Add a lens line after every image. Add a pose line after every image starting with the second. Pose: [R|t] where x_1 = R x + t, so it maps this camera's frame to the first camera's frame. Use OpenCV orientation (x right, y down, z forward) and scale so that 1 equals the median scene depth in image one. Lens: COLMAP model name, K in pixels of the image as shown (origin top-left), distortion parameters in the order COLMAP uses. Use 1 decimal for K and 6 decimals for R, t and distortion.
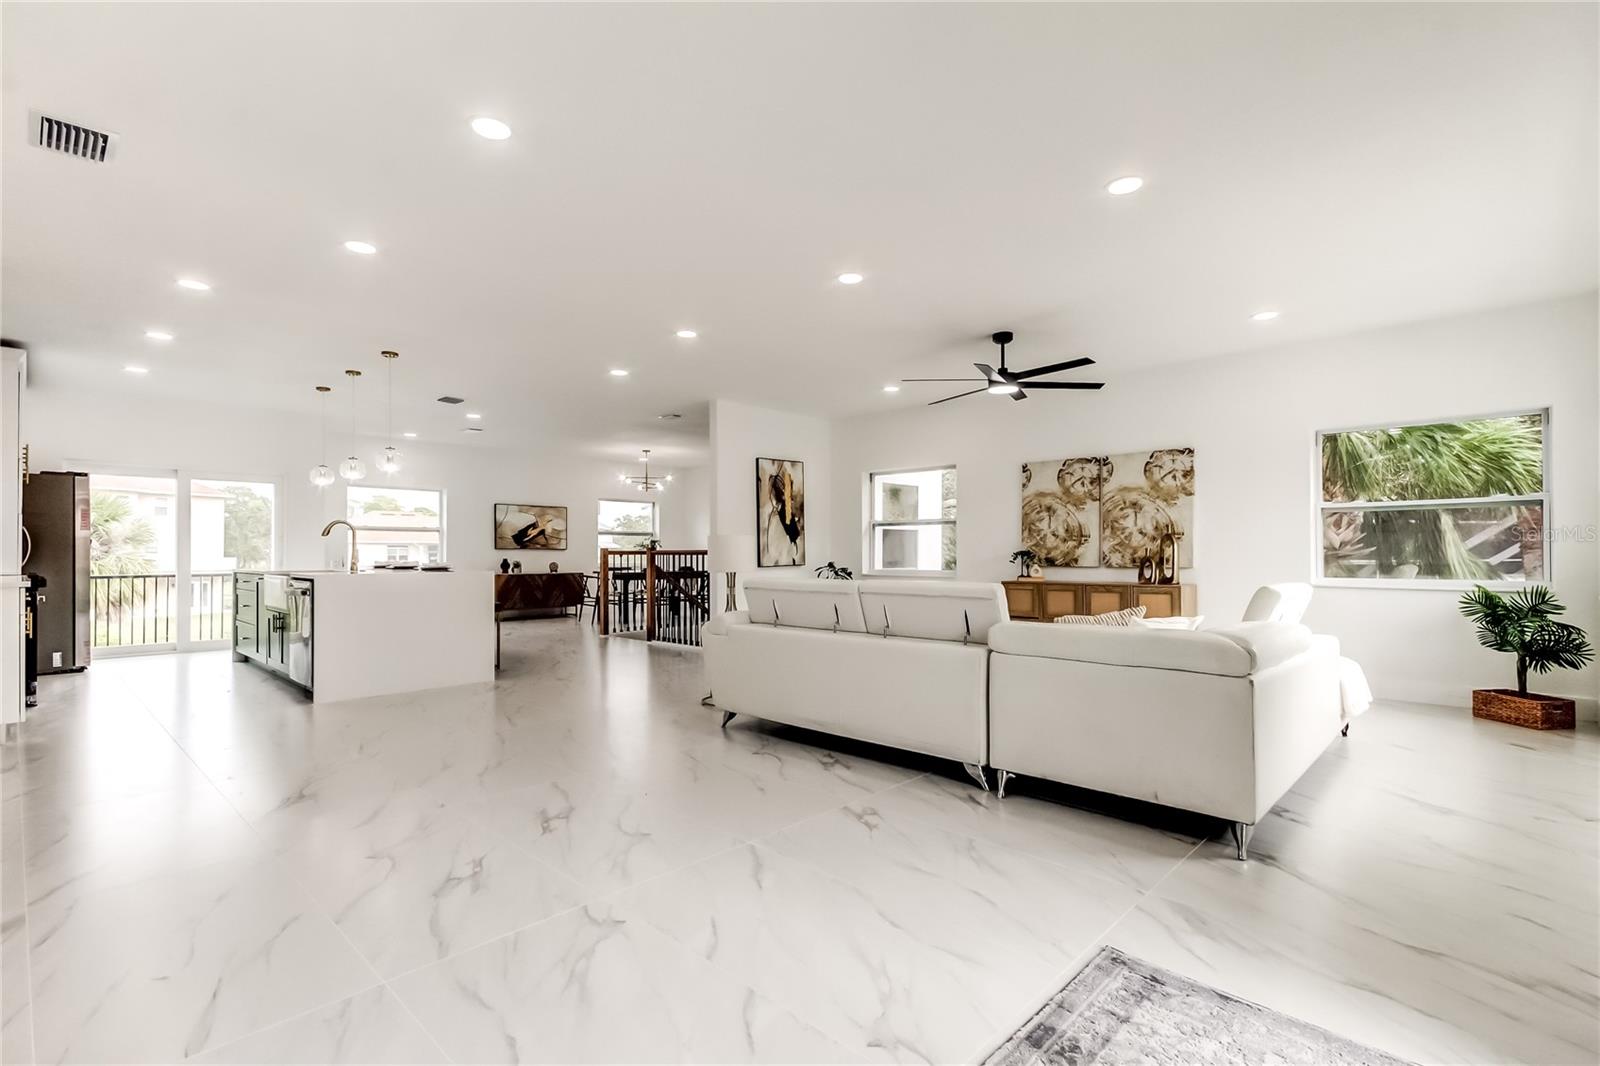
lens RADIAL K [[740.4, 0, 806.0], [0, 740.4, 547.9], [0, 0, 1]] dist [0.003184, 0.000406]
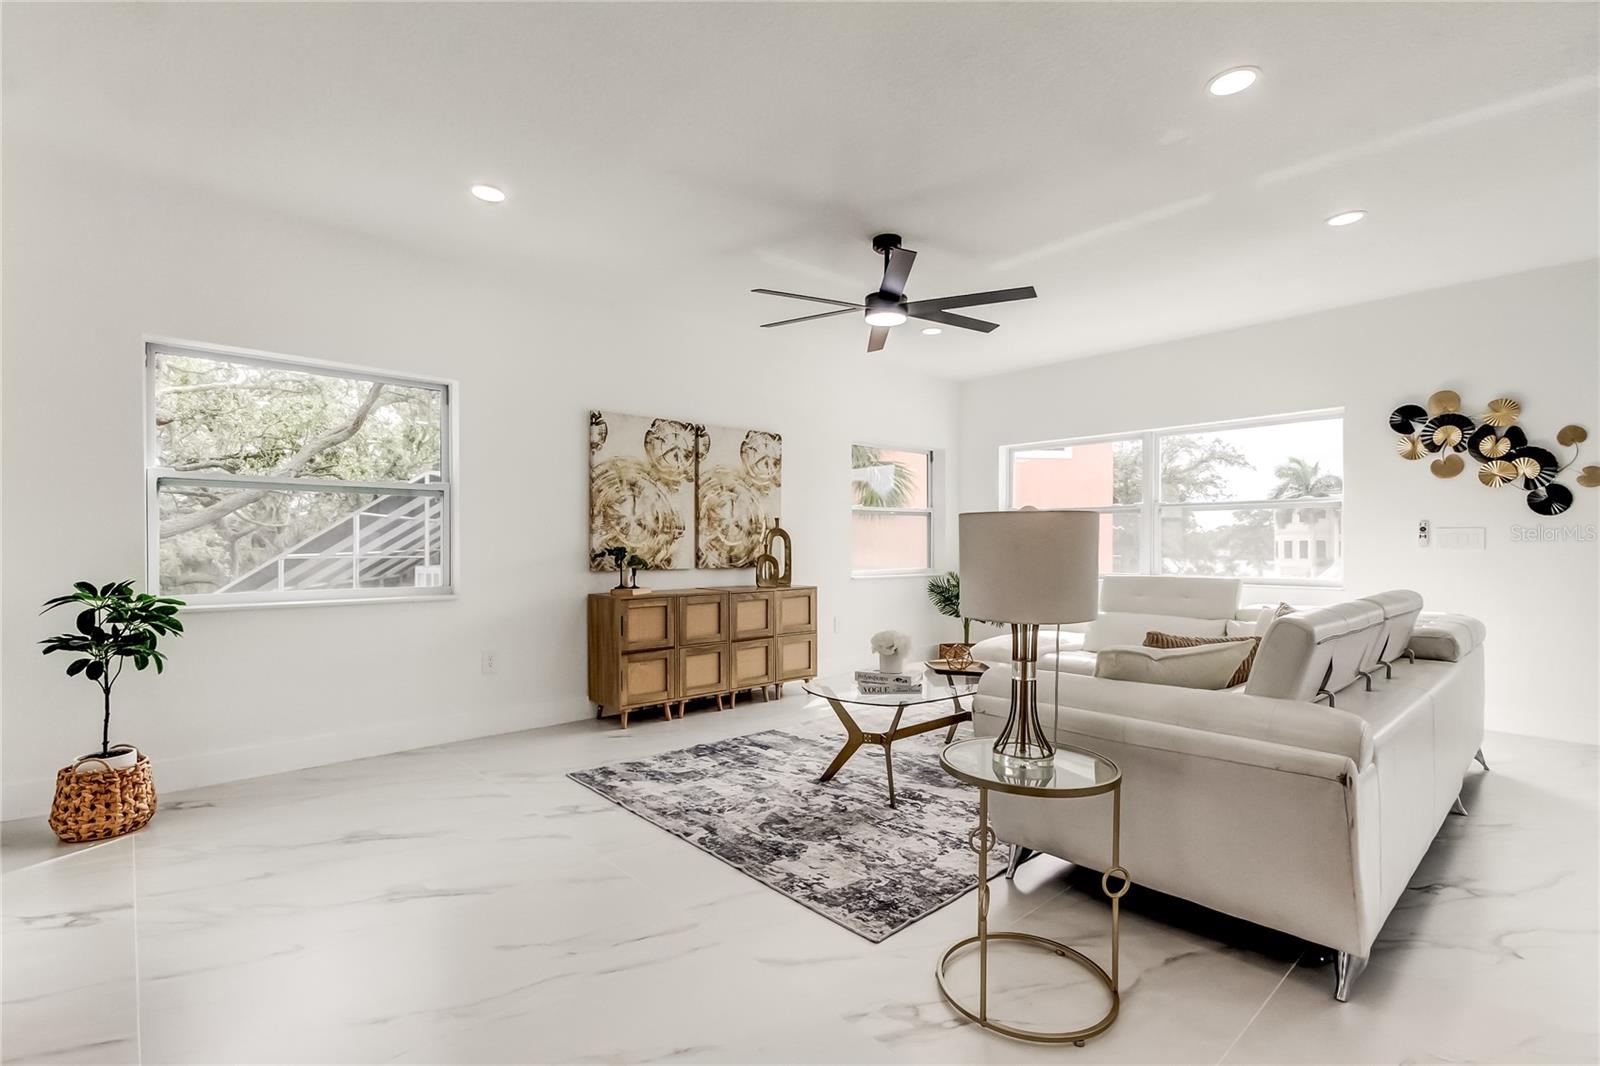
lens RADIAL K [[736.6, 0, 803.4], [0, 736.6, 547.8], [0, 0, 1]] dist [-0.000243, 0.000326]
pose [[0.063817, -0.004749, 0.997950, -0.339330], [-0.006621, 0.999965, 0.005182, -0.000503], [-0.997940, -0.006938, 0.063783, 0.809013]]
